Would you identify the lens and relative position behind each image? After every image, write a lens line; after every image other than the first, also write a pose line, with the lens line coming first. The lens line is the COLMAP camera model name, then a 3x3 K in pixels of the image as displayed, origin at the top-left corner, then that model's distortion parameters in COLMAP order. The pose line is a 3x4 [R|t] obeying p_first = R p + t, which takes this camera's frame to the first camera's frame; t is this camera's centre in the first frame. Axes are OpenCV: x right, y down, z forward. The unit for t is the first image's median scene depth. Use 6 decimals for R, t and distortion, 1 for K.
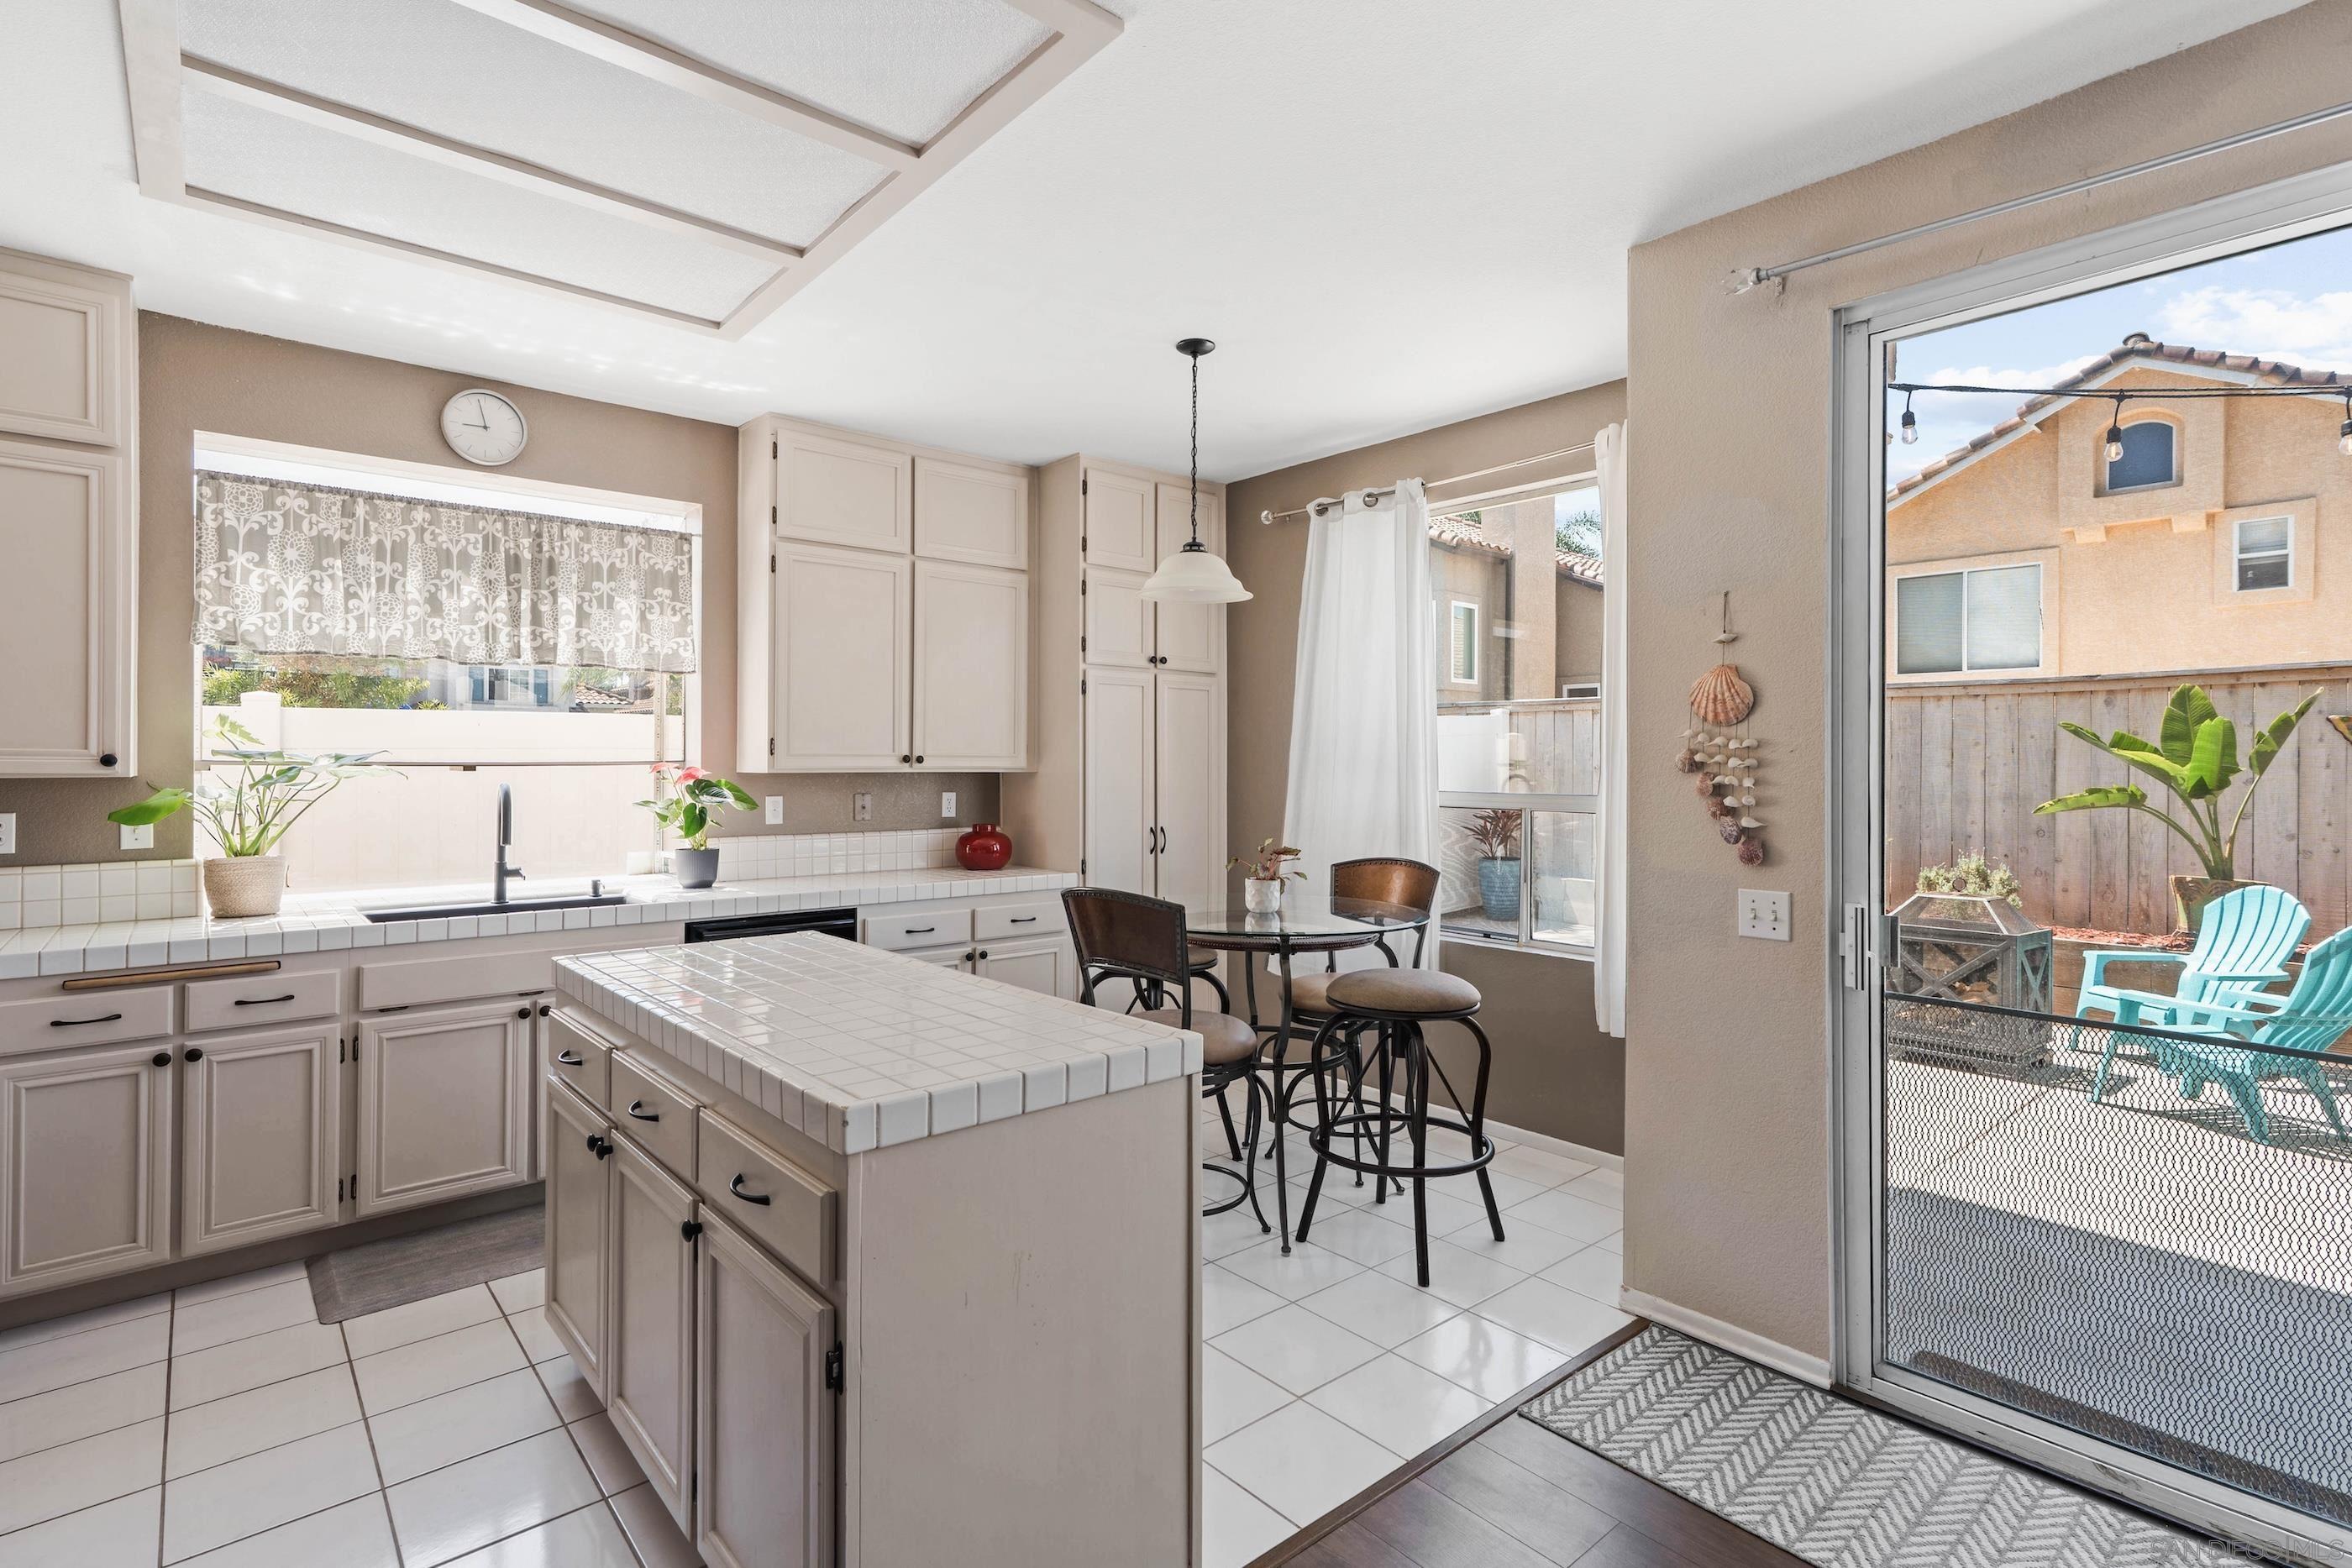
lens RADIAL K [[1125.1, 0, 1162.7], [0, 1125.1, 752.9], [0, 0, 1]] dist [-0.004692, 0.017352]
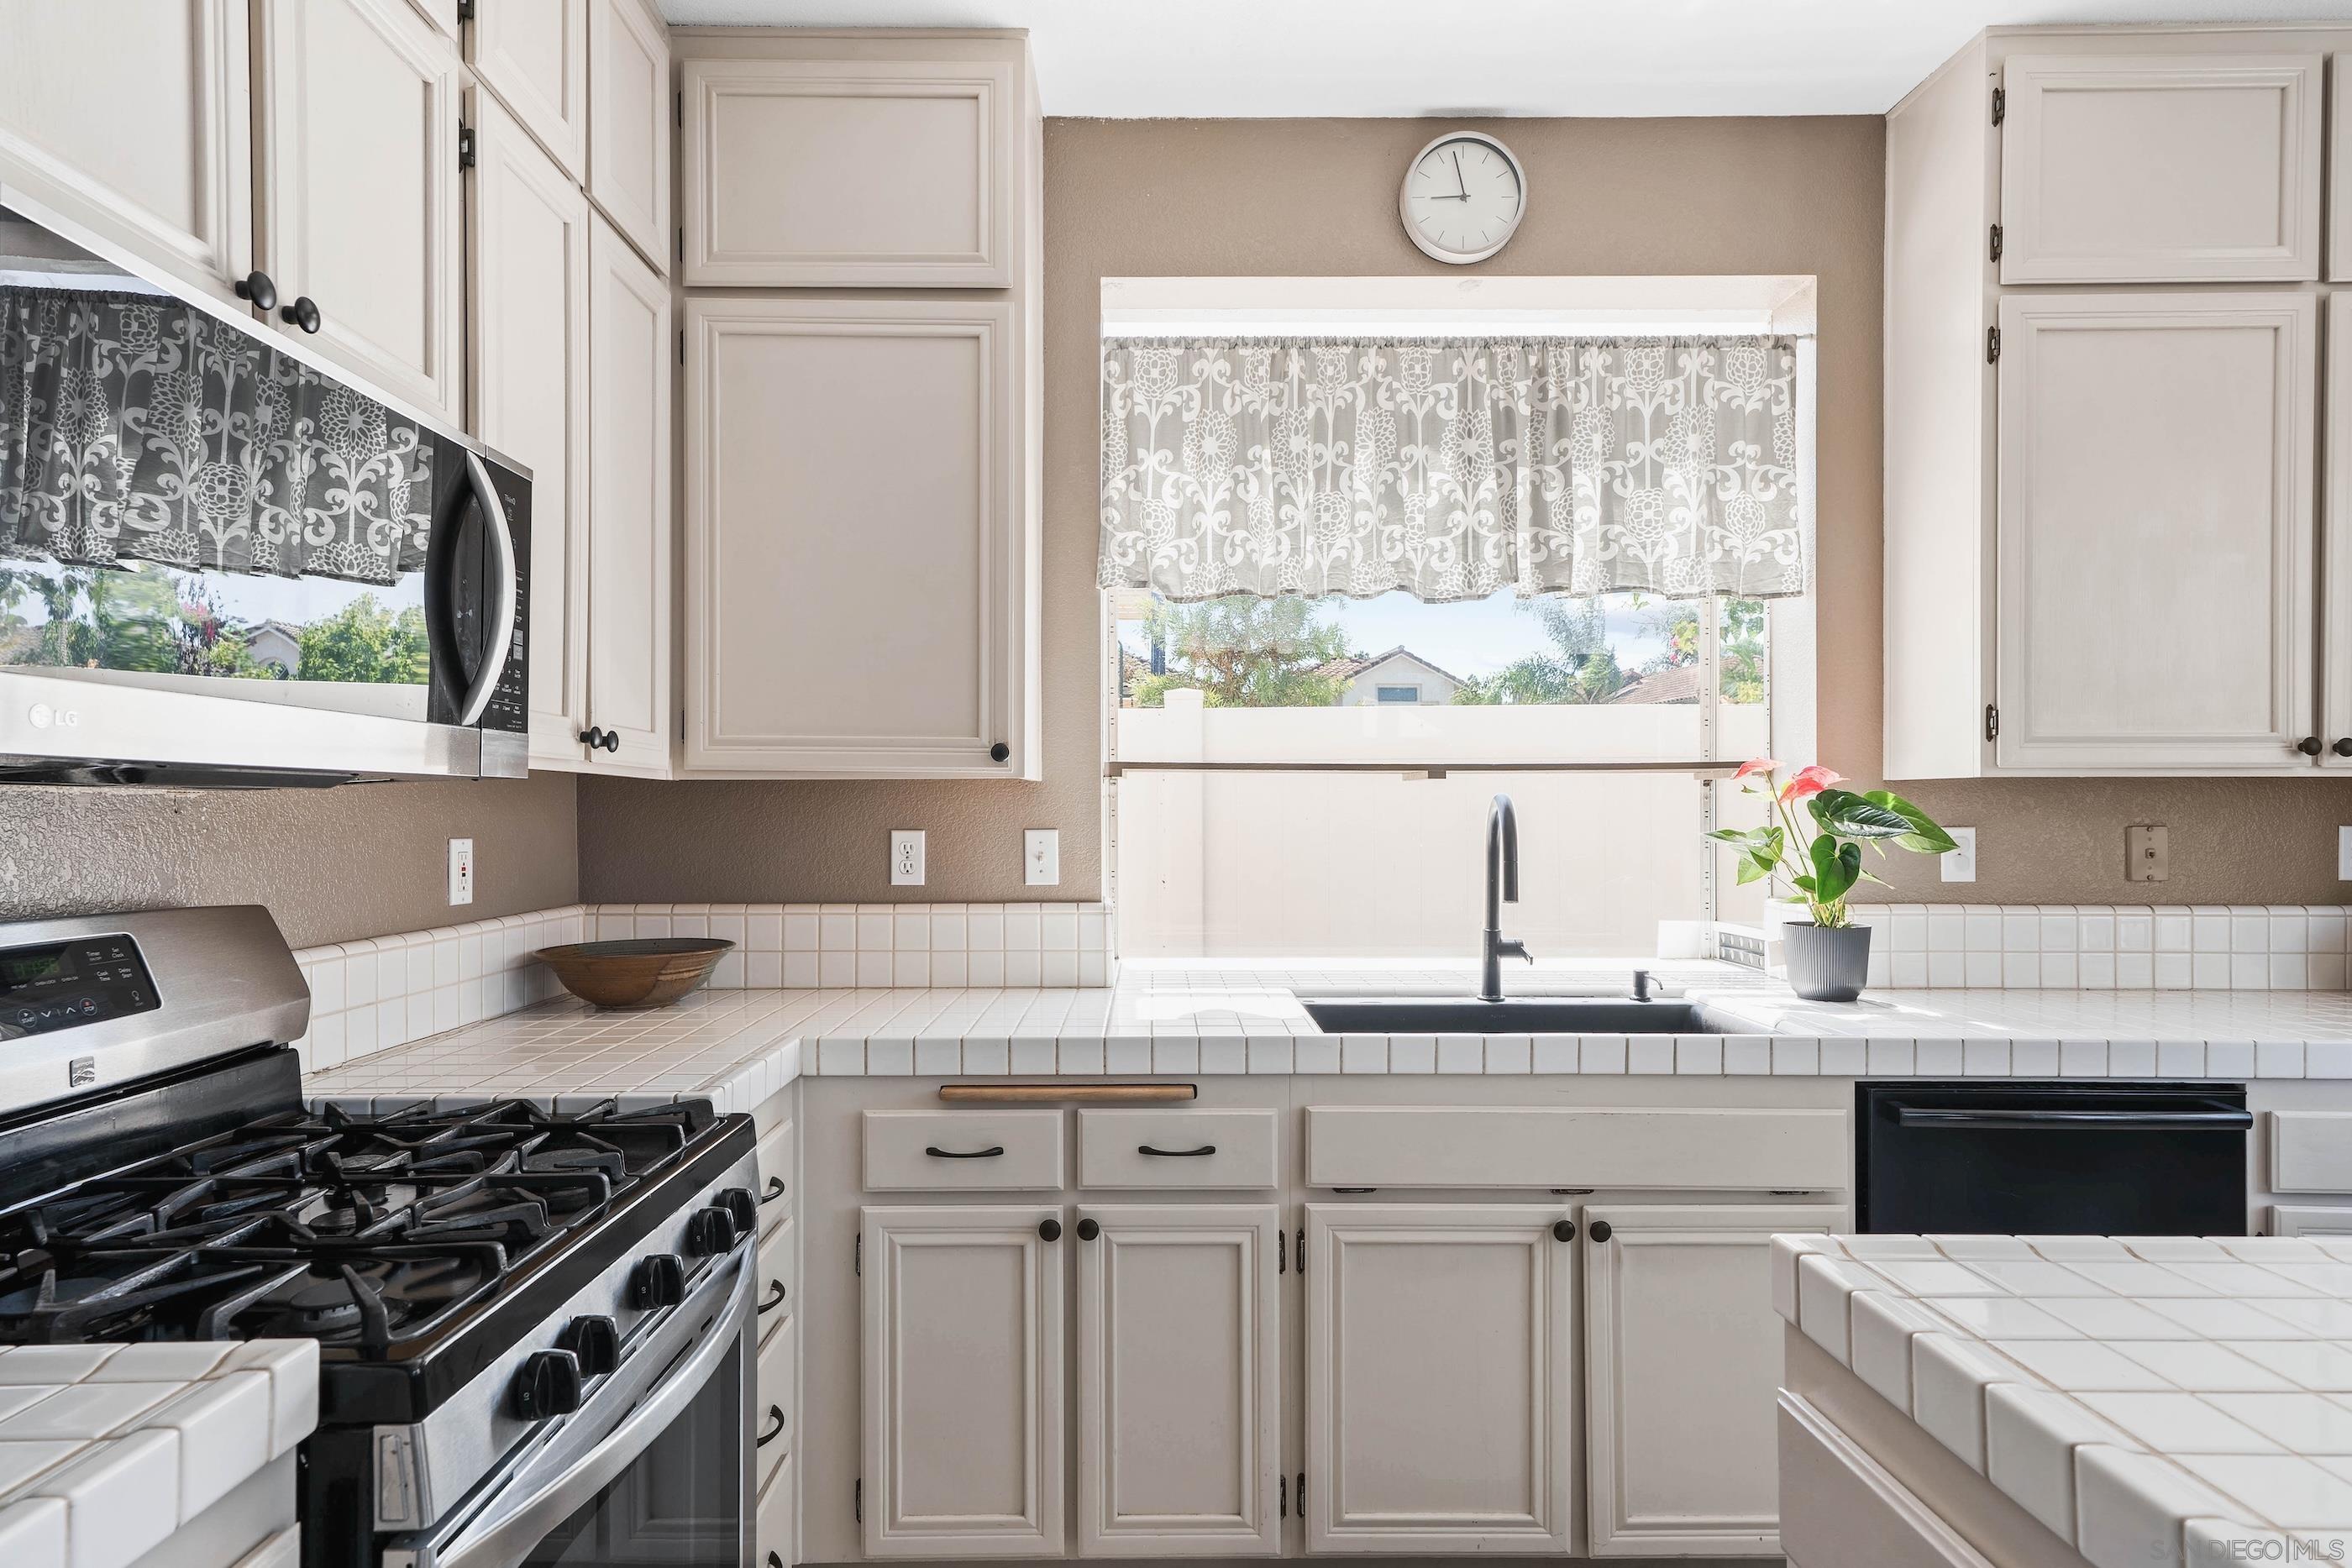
lens RADIAL K [[1308.2, 0, 1164.0], [0, 1308.2, 795.2], [0, 0, 1]] dist [-0.000233, 0.028369]
pose [[0.764928, -0.004543, -0.644100, -0.275087], [0.005558, 0.999984, -0.000452, 0.025929], [0.644092, -0.003234, 0.764942, 0.363517]]
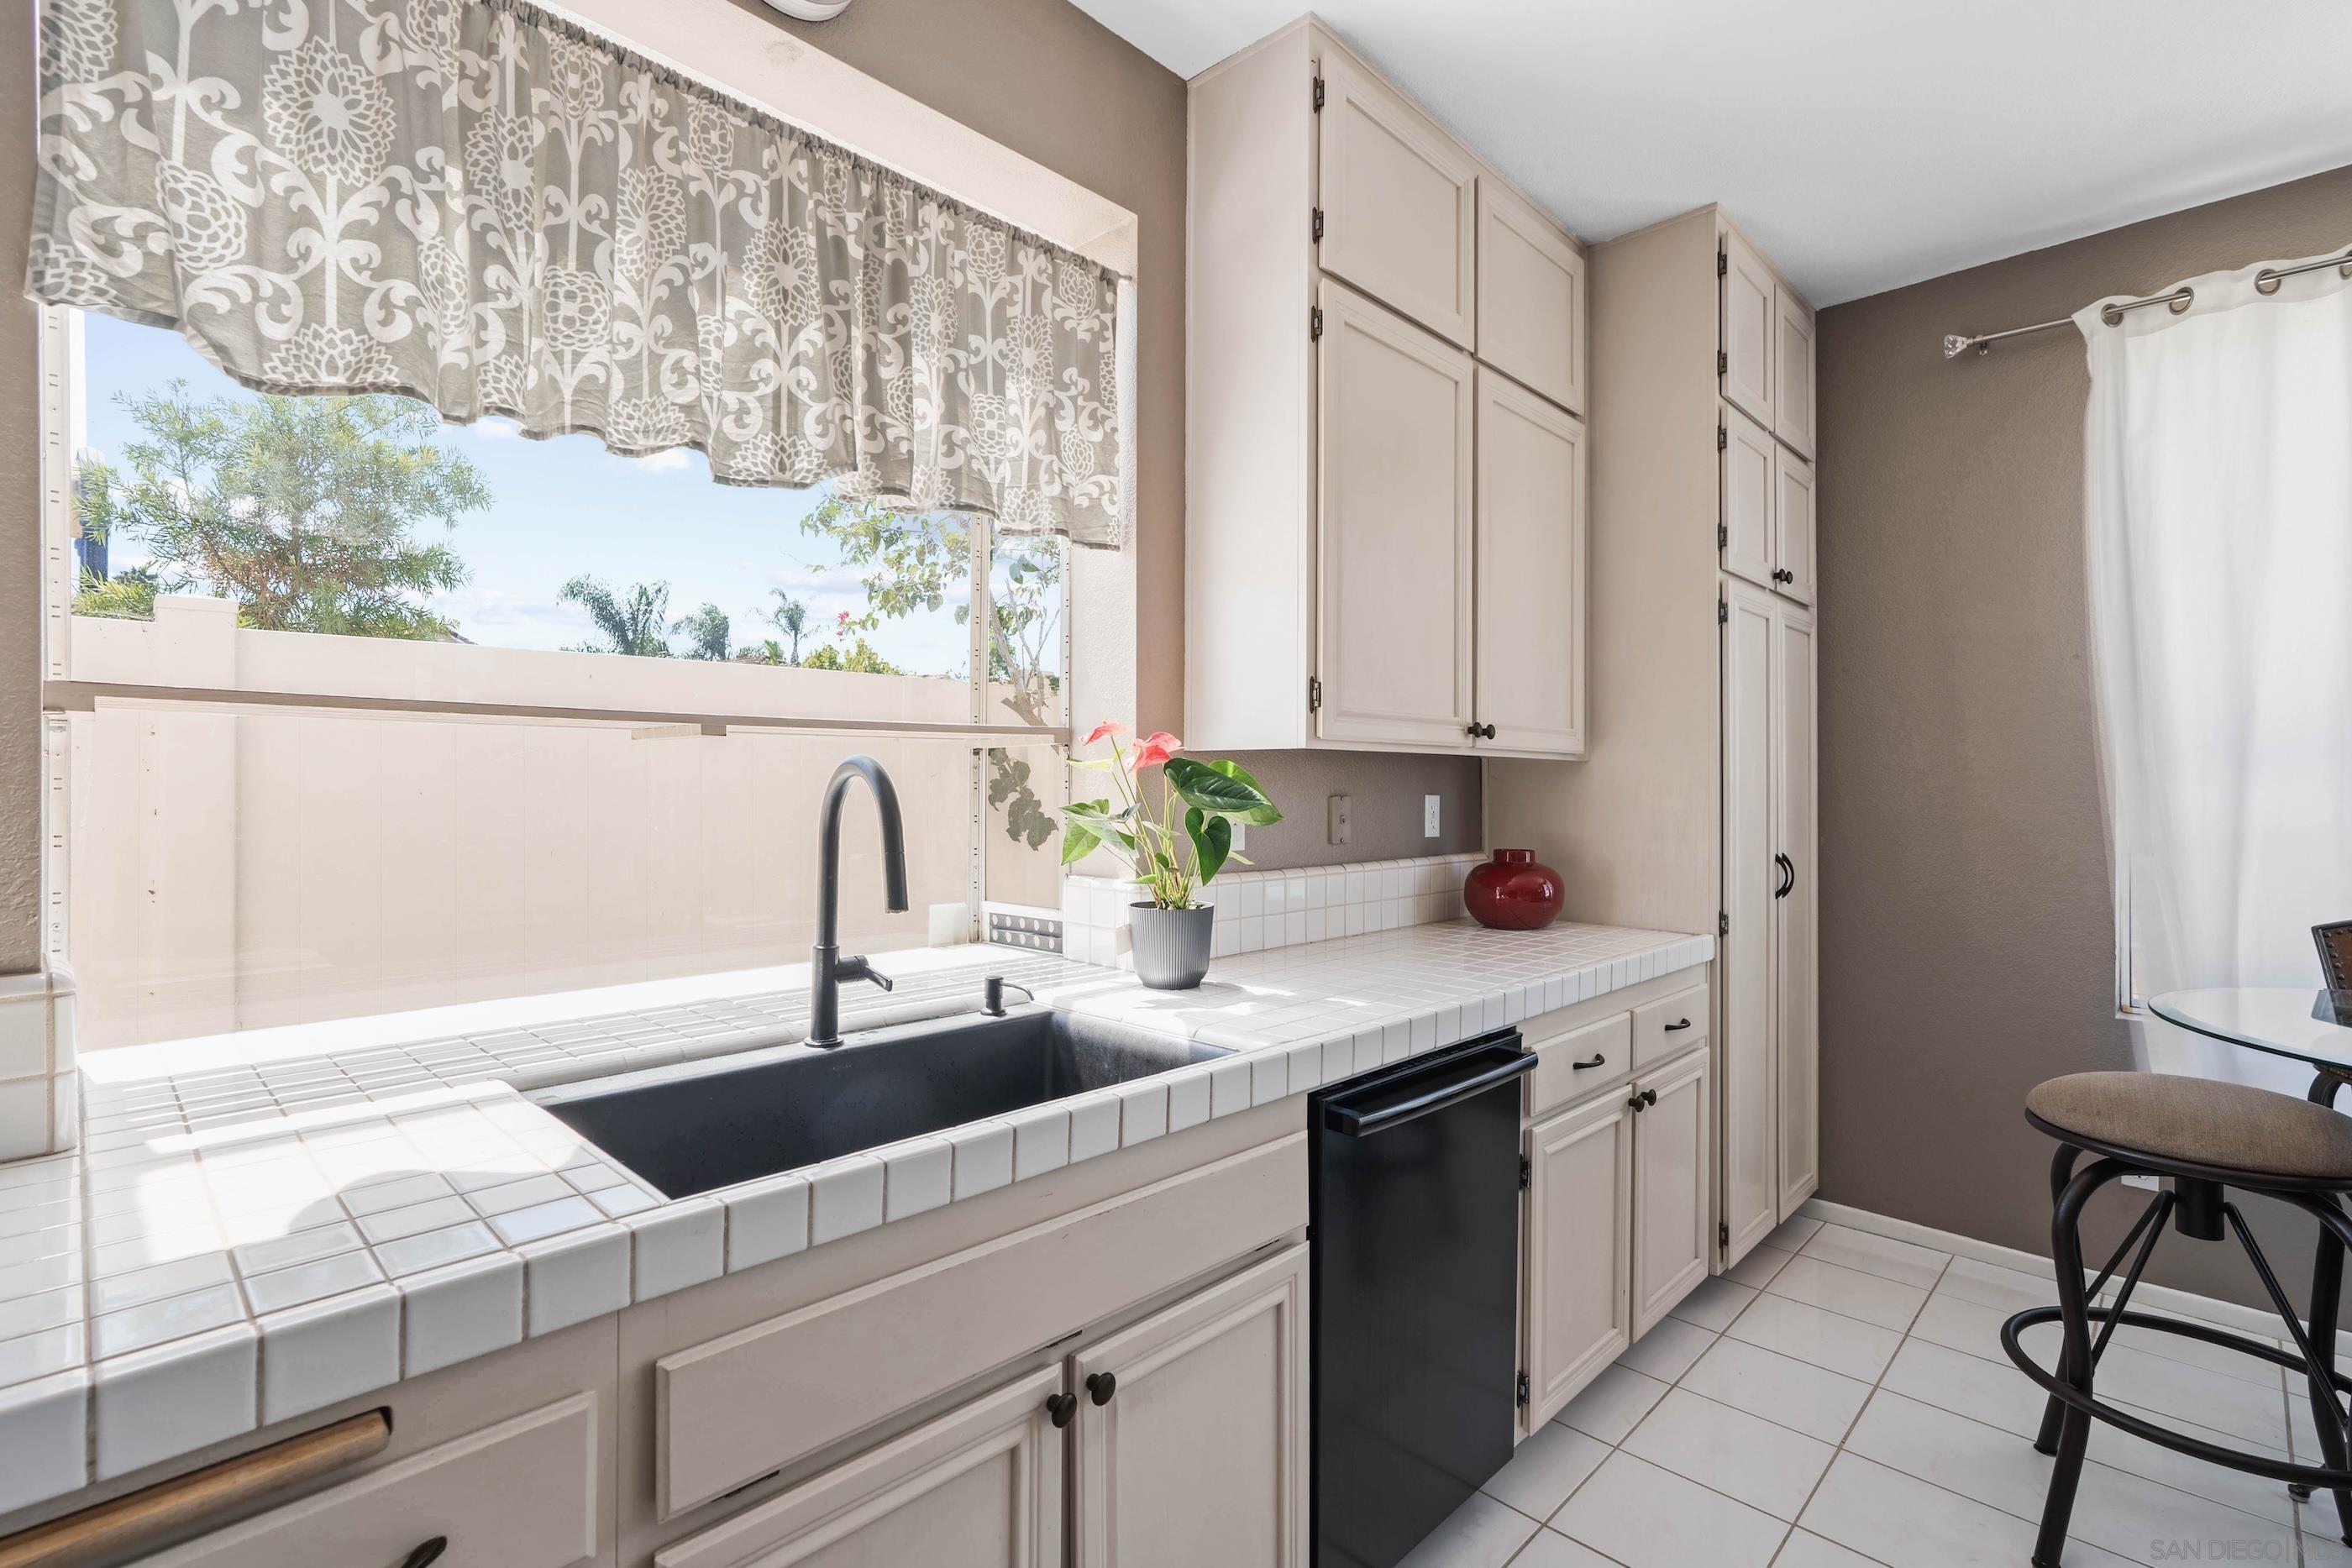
lens RADIAL K [[1079.9, 0, 1151.7], [0, 1079.9, 775.9], [0, 0, 1]] dist [-0.015987, 0.019801]
pose [[0.996820, 0.006812, 0.079390, -0.490612], [-0.007168, 0.999965, 0.004199, 0.030501], [-0.079358, -0.004755, 0.996835, 0.578905]]
